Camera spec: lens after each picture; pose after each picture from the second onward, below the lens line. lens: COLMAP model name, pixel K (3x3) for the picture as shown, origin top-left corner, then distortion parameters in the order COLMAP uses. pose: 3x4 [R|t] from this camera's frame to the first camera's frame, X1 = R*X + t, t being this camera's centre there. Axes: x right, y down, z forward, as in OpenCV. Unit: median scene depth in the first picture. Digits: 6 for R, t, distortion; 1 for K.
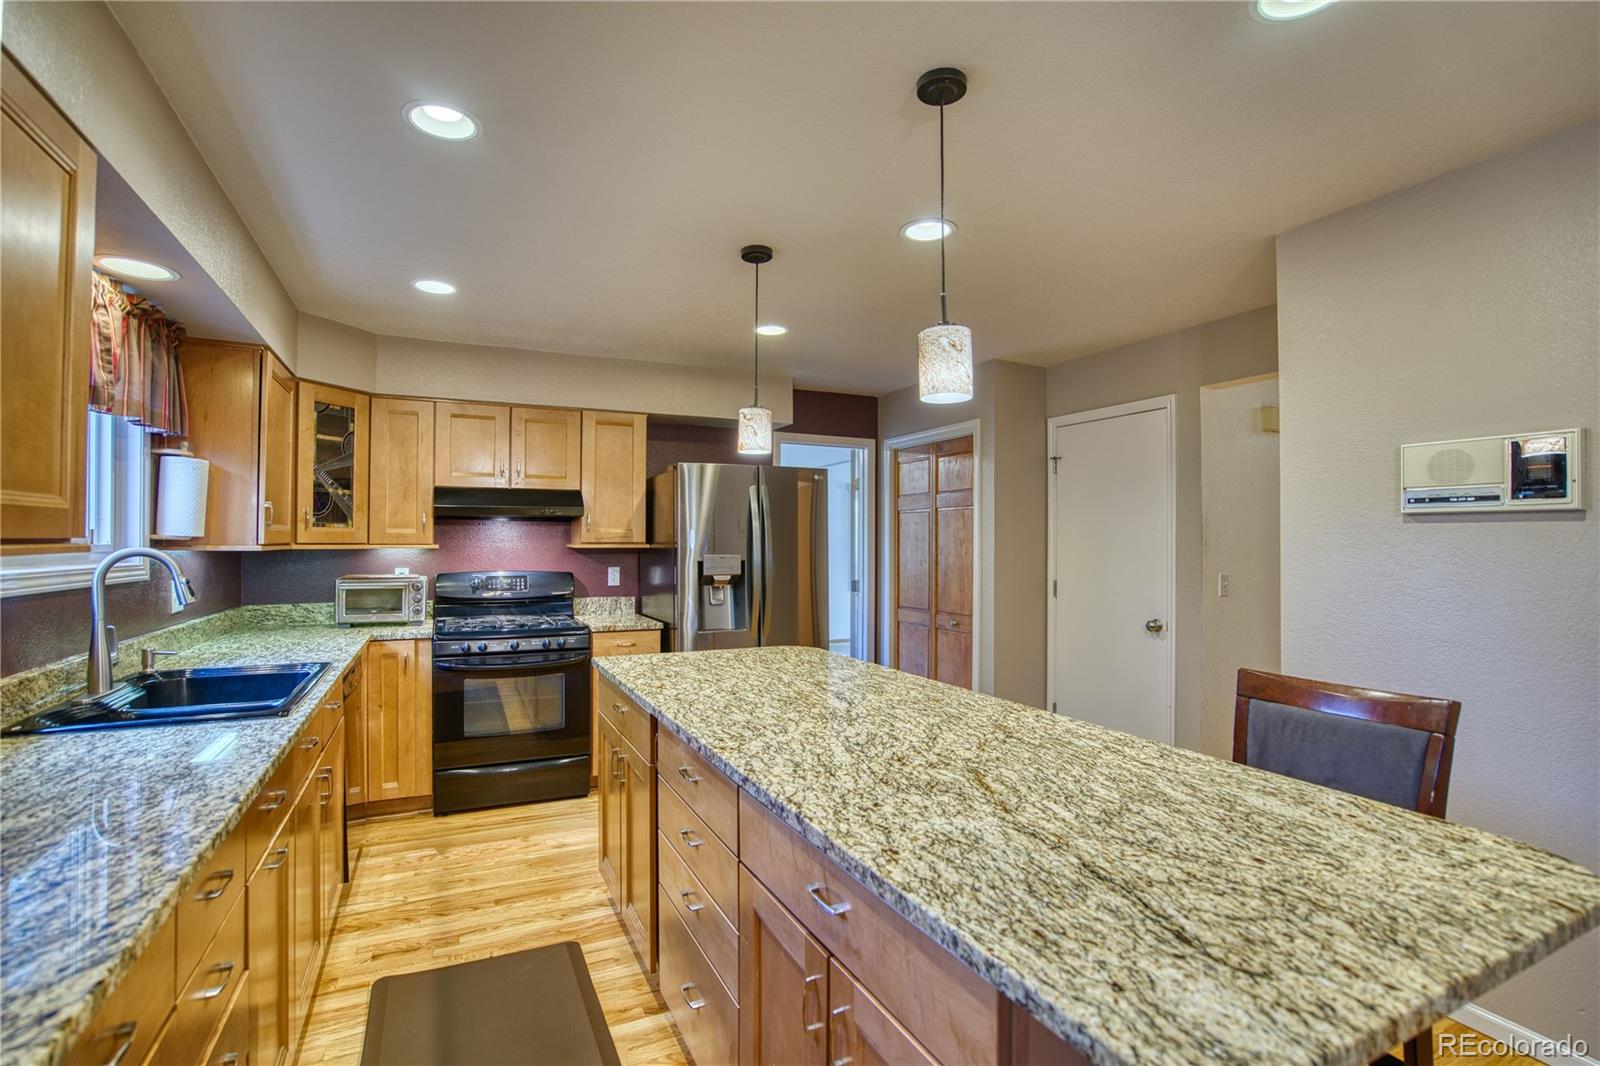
lens RADIAL K [[729.6, 0, 789.2], [0, 729.6, 533.5], [0, 0, 1]] dist [-0.042367, 0.009007]
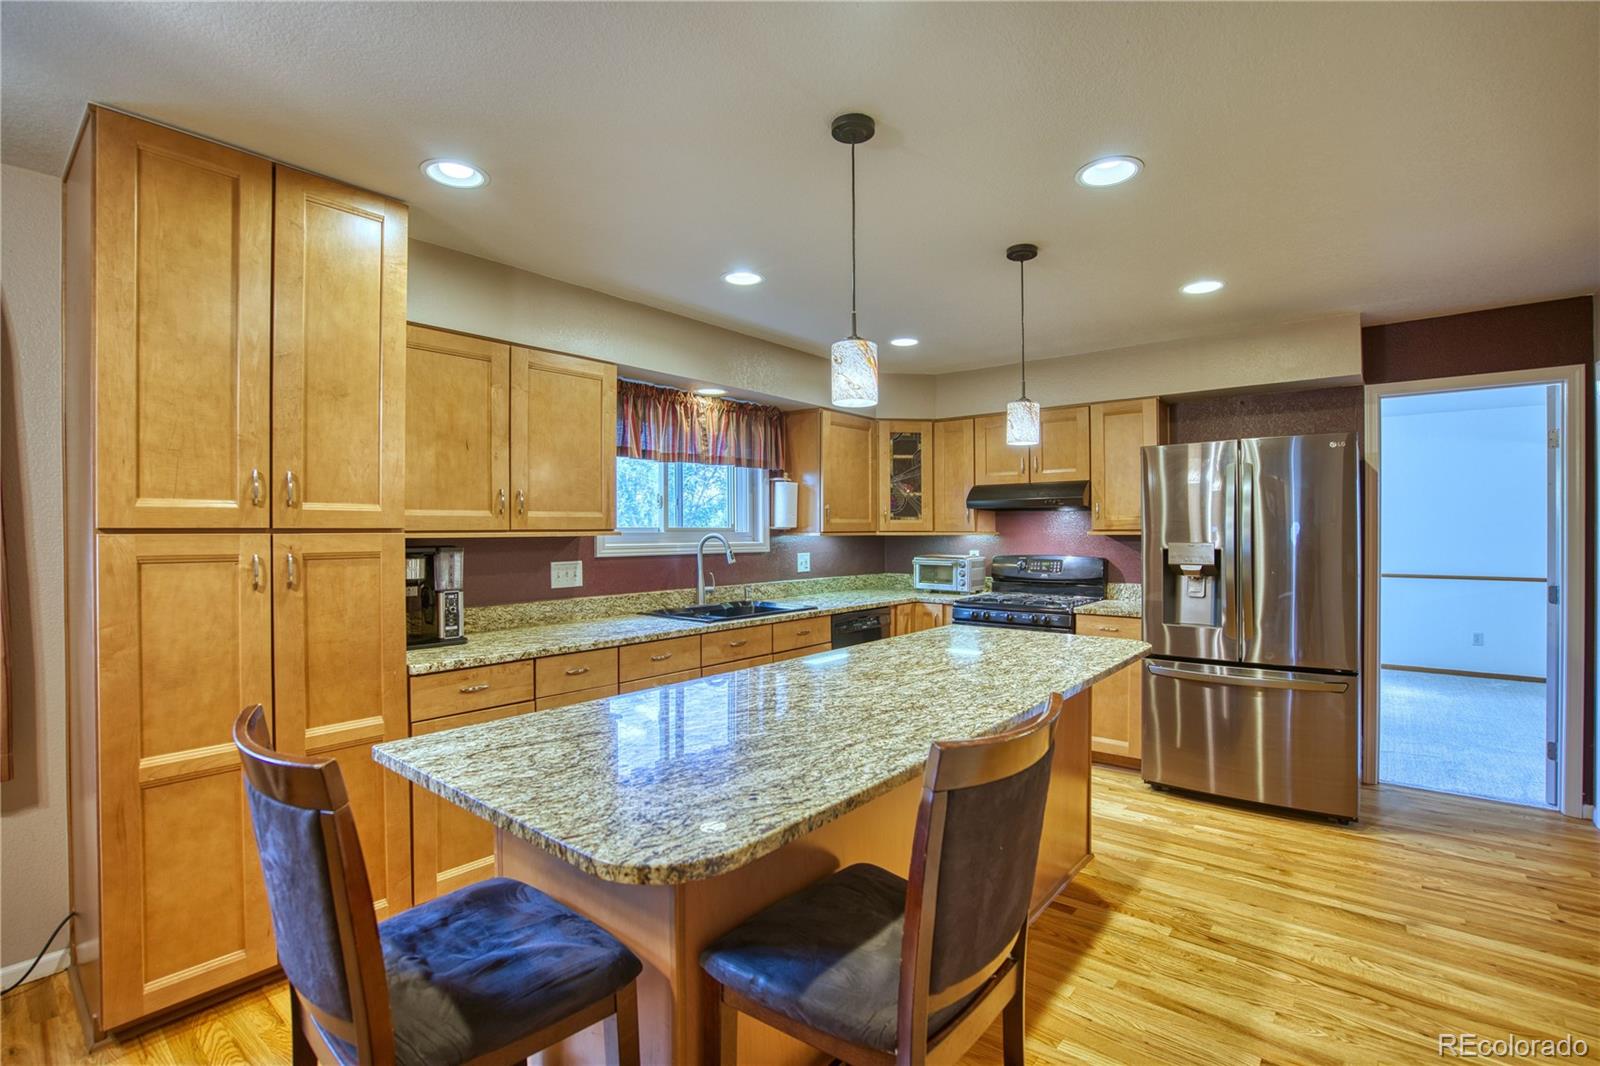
lens RADIAL K [[729.6, 0, 803.9], [0, 729.6, 527.9], [0, 0, 1]] dist [-0.042367, 0.009007]
pose [[0.428979, -0.004933, -0.903301, 1.425704], [0.015477, 0.999878, 0.001890, 0.004112], [0.903182, -0.014792, 0.429003, 0.497847]]
